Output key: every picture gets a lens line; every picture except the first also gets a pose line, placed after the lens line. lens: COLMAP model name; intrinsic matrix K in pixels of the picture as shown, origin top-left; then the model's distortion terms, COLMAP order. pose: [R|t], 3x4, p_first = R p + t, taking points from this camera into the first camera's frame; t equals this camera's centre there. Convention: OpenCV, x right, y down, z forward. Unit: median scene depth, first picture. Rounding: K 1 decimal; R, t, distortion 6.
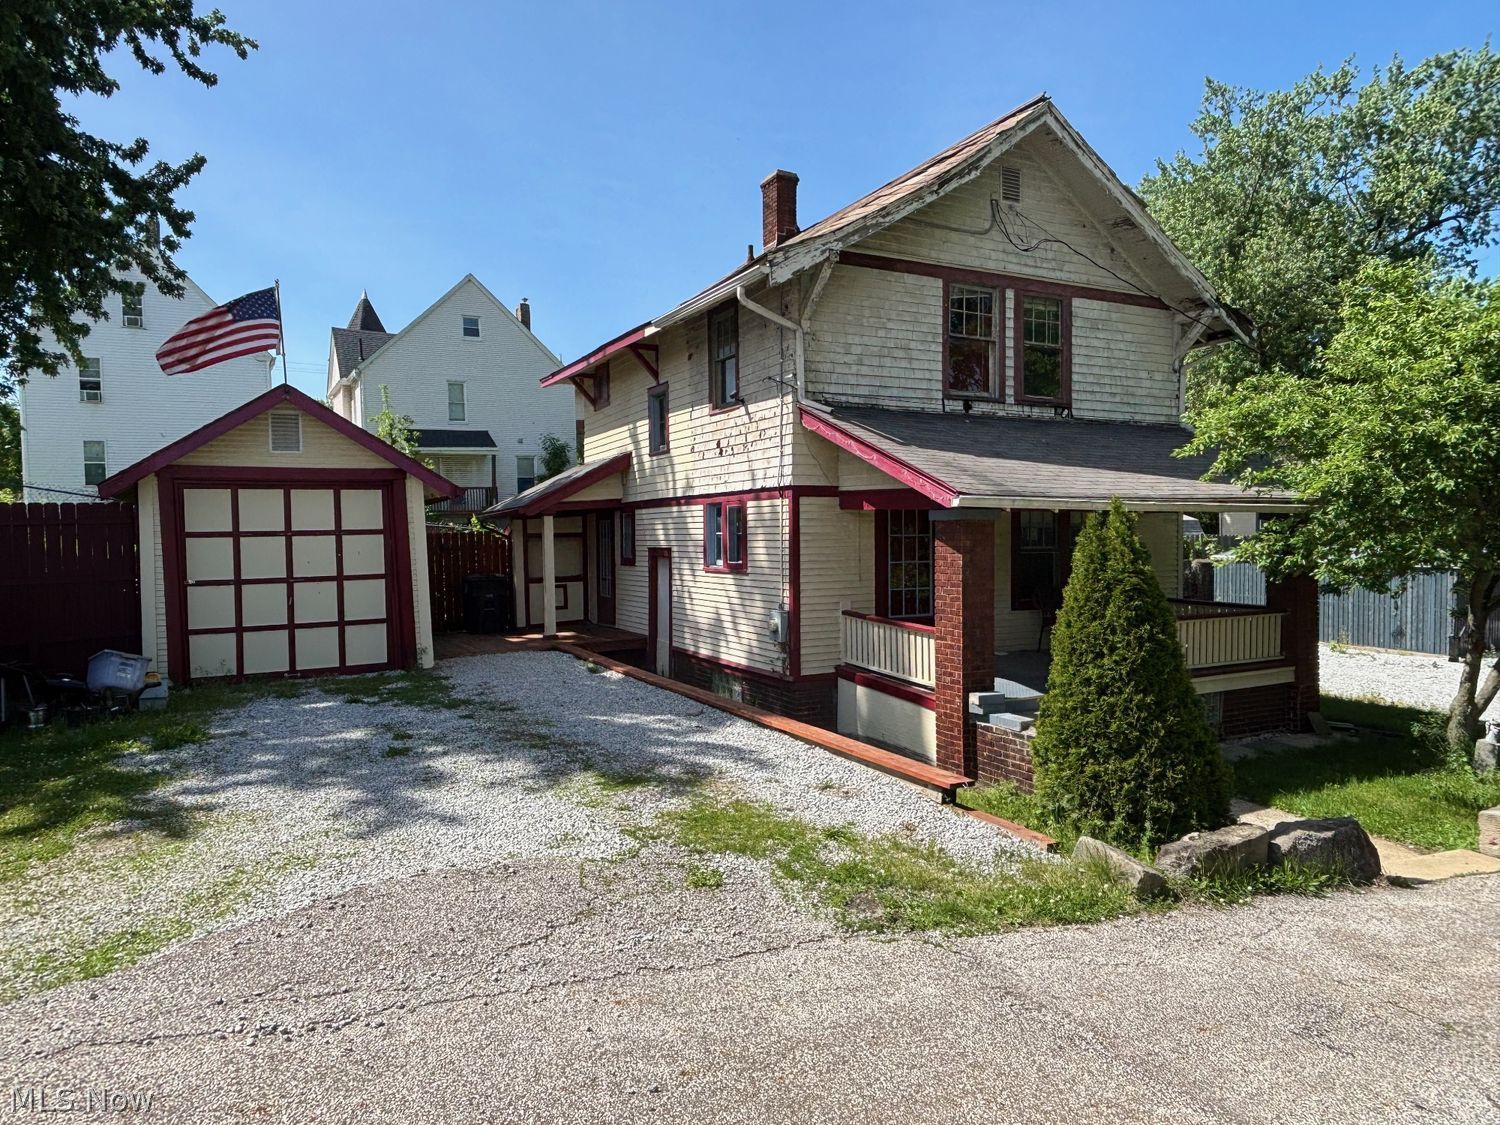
lens RADIAL K [[942.6, 0, 724.0], [0, 942.6, 554.5], [0, 0, 1]] dist [0.021587, -0.025728]
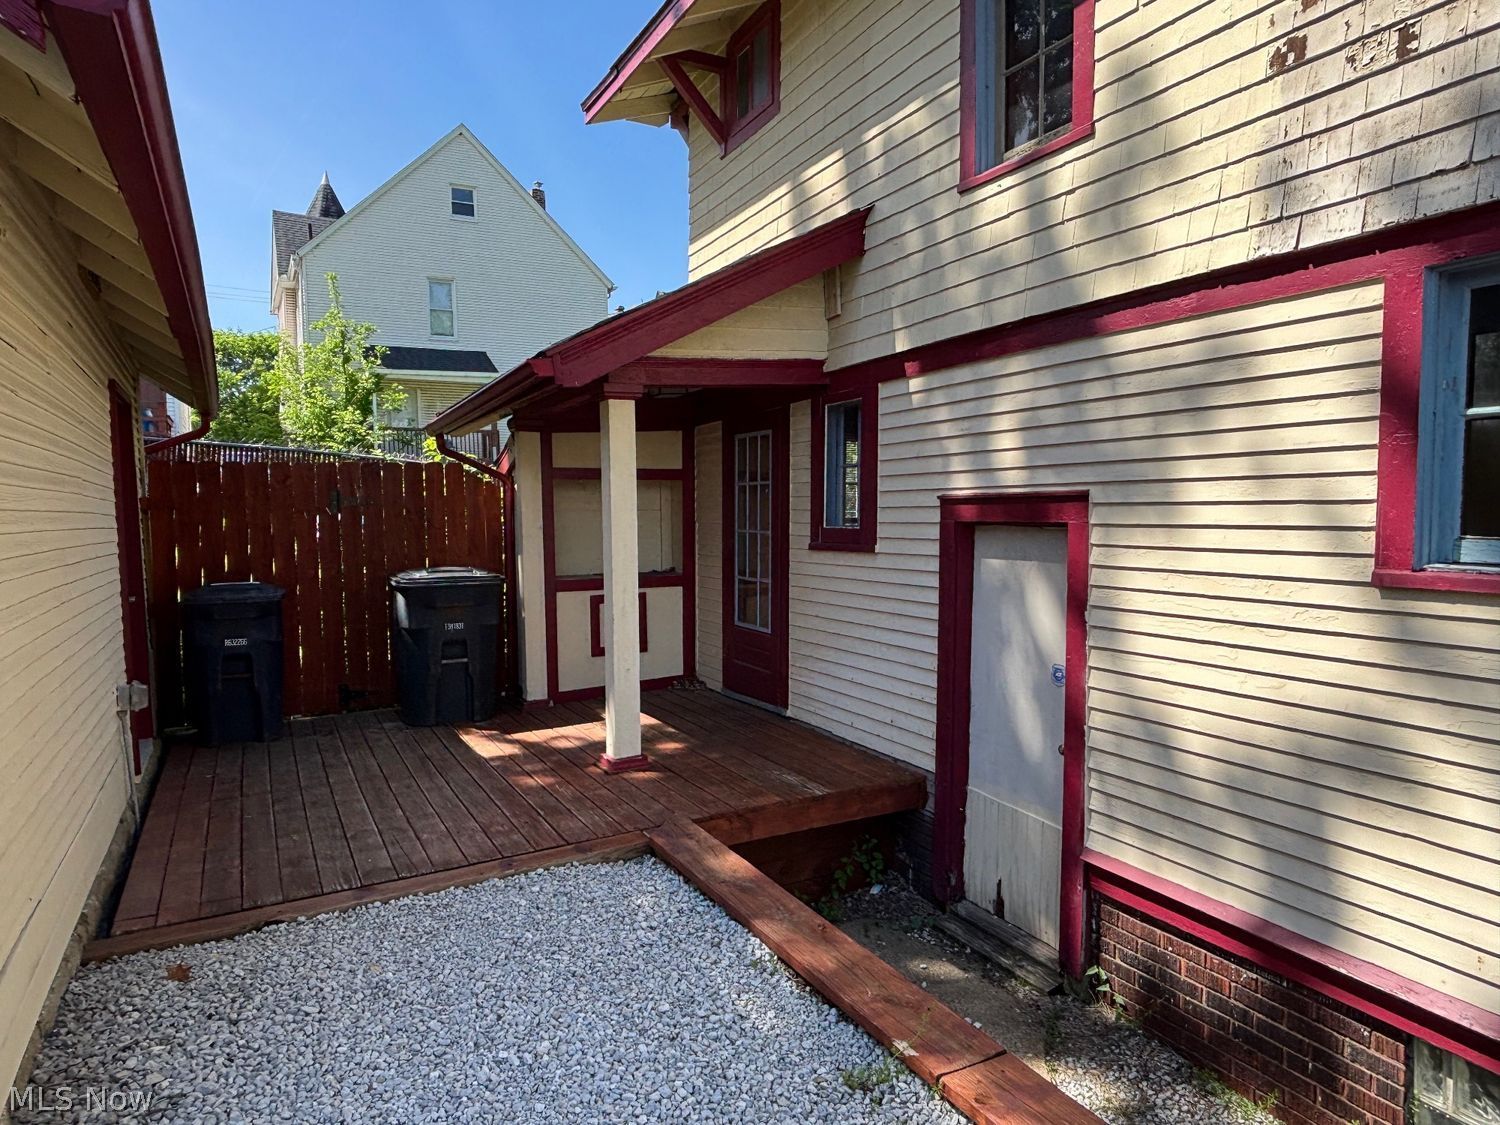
lens RADIAL K [[968.4, 0, 746.0], [0, 968.4, 563.5], [0, 0, 1]] dist [0.057330, -0.076767]
pose [[0.999916, 0.011874, 0.005164, -0.124512], [-0.012034, 0.999415, 0.032011, 0.004740], [-0.004781, -0.032071, 0.999474, 0.570862]]
